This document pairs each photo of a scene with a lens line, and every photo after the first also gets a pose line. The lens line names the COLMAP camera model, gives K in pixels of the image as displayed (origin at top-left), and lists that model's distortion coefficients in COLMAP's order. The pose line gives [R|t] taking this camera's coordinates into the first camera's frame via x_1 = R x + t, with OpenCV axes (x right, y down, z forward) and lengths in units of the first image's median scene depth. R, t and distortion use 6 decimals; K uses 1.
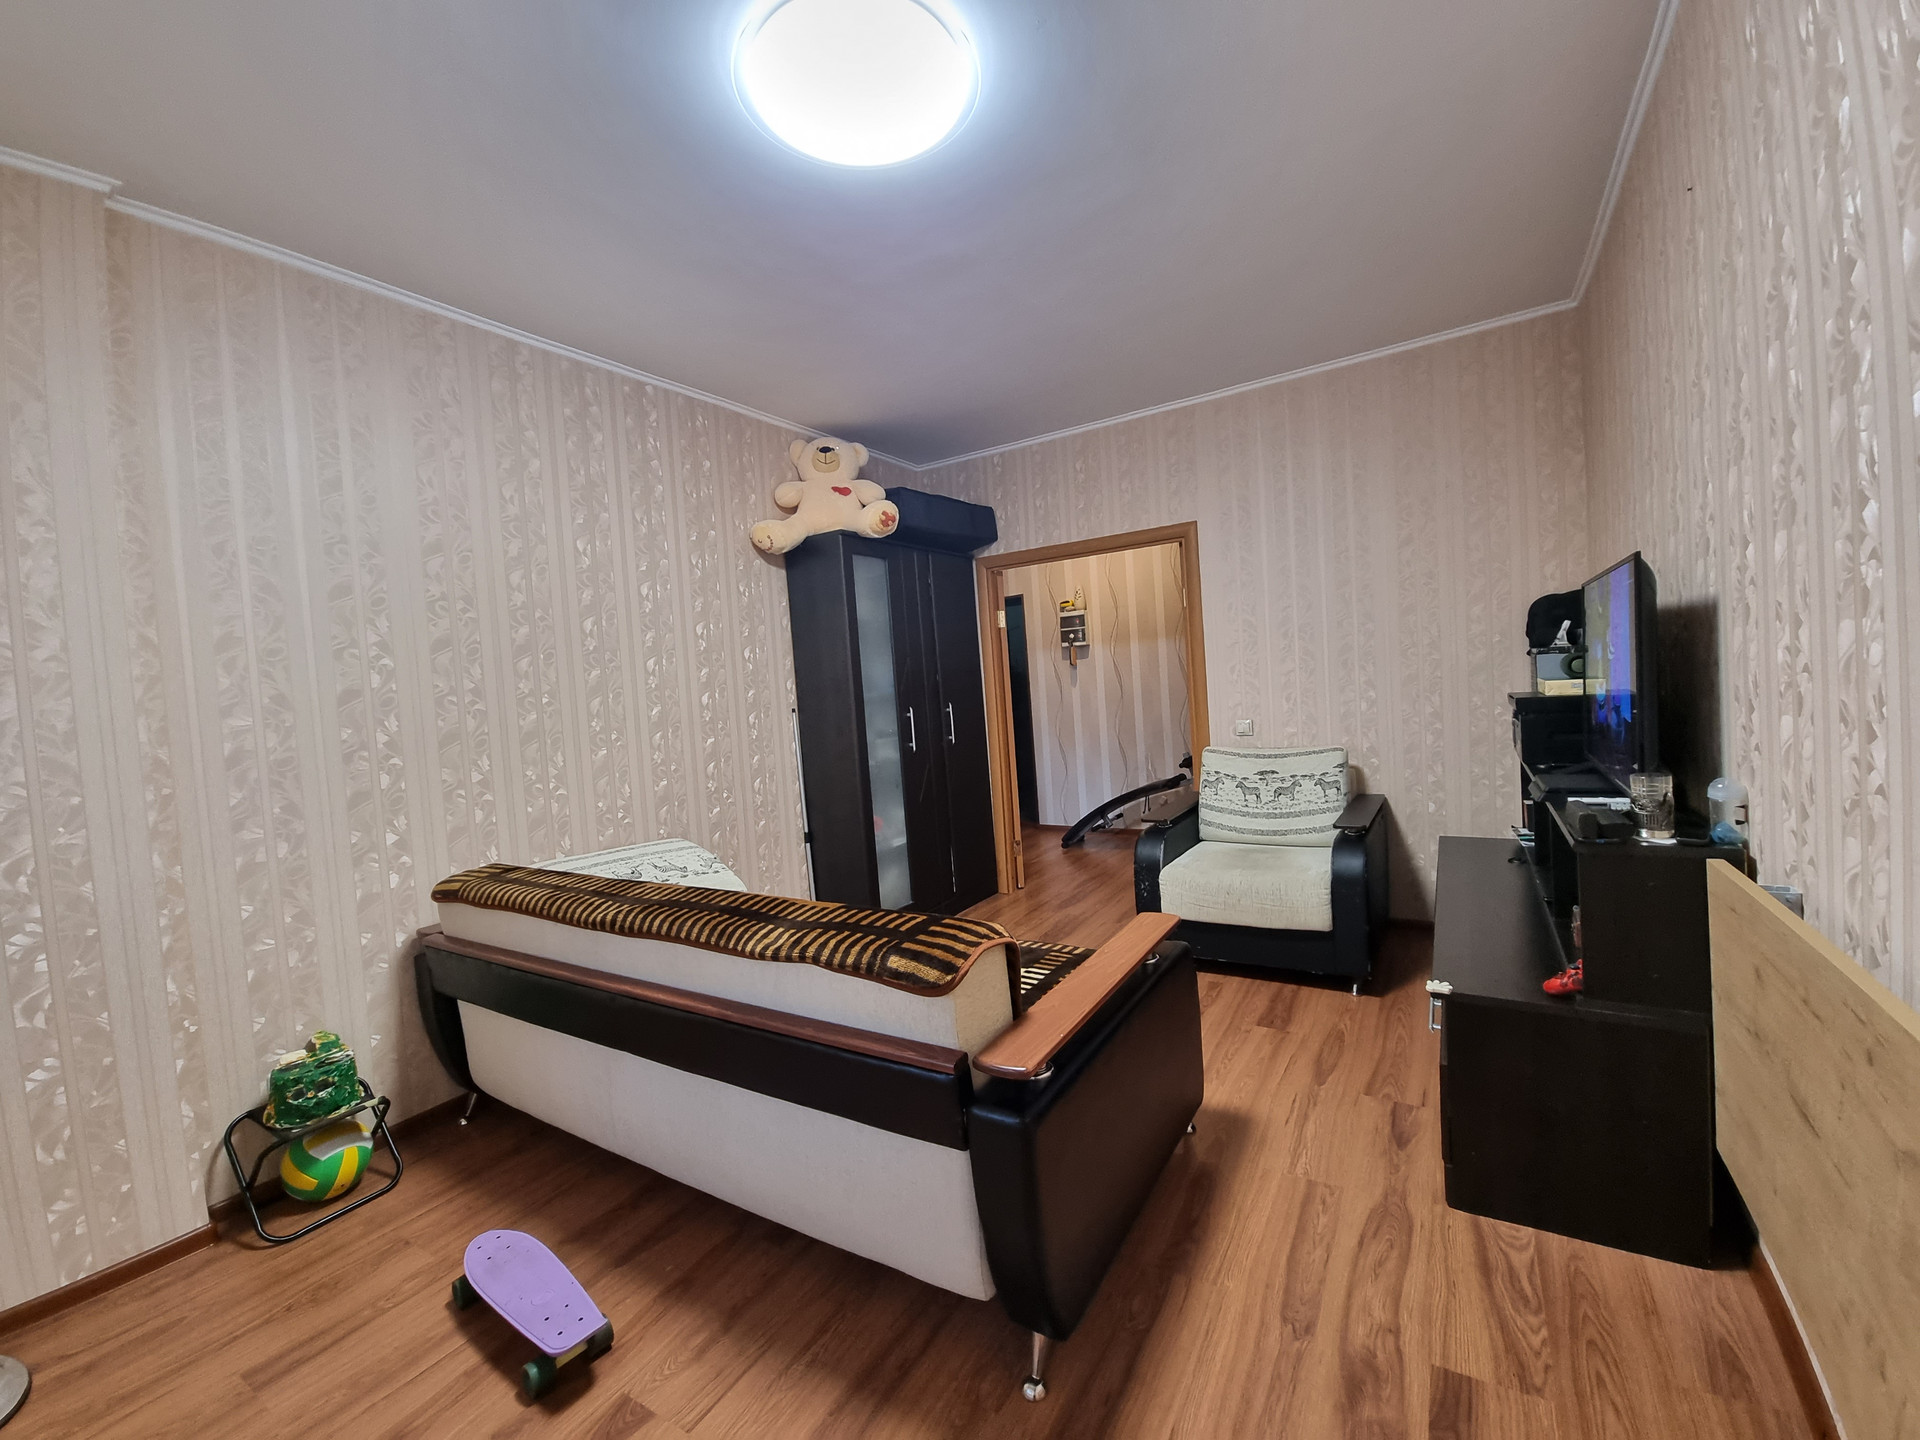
lens RADIAL K [[780.3, 0, 969.7], [0, 780.3, 716.6], [0, 0, 1]] dist [0.002312, -0.000321]
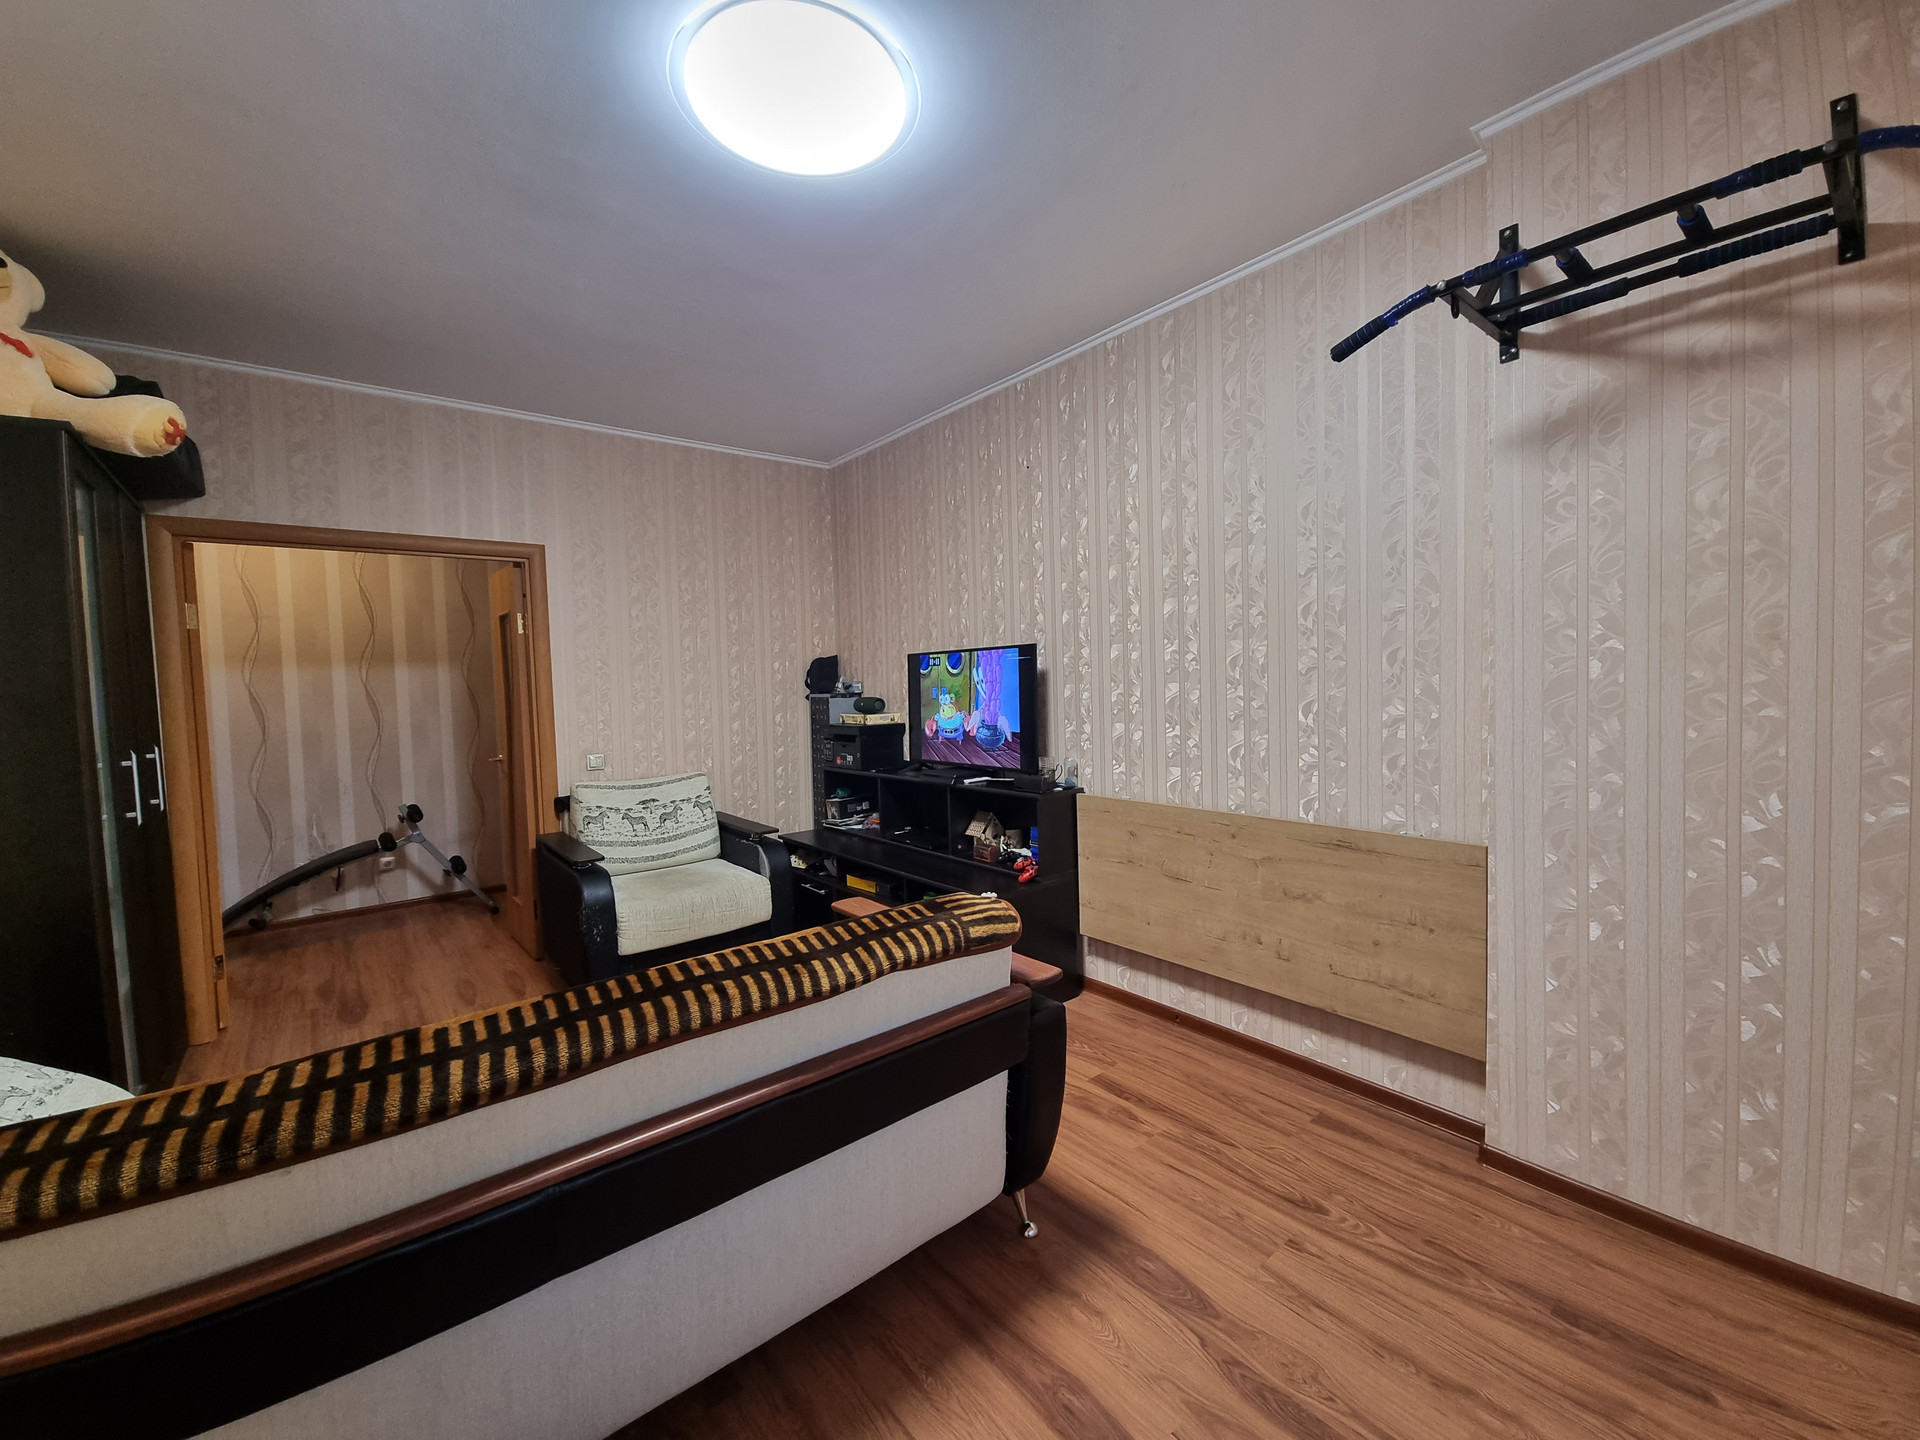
lens RADIAL K [[780.3, 0, 969.7], [0, 780.3, 715.8], [0, 0, 1]] dist [0.011515, -0.007399]
pose [[0.319056, 0.016404, 0.947594, -0.490551], [0.048261, 0.998272, -0.033531, 0.013029], [-0.946506, 0.056430, 0.317713, 0.252477]]
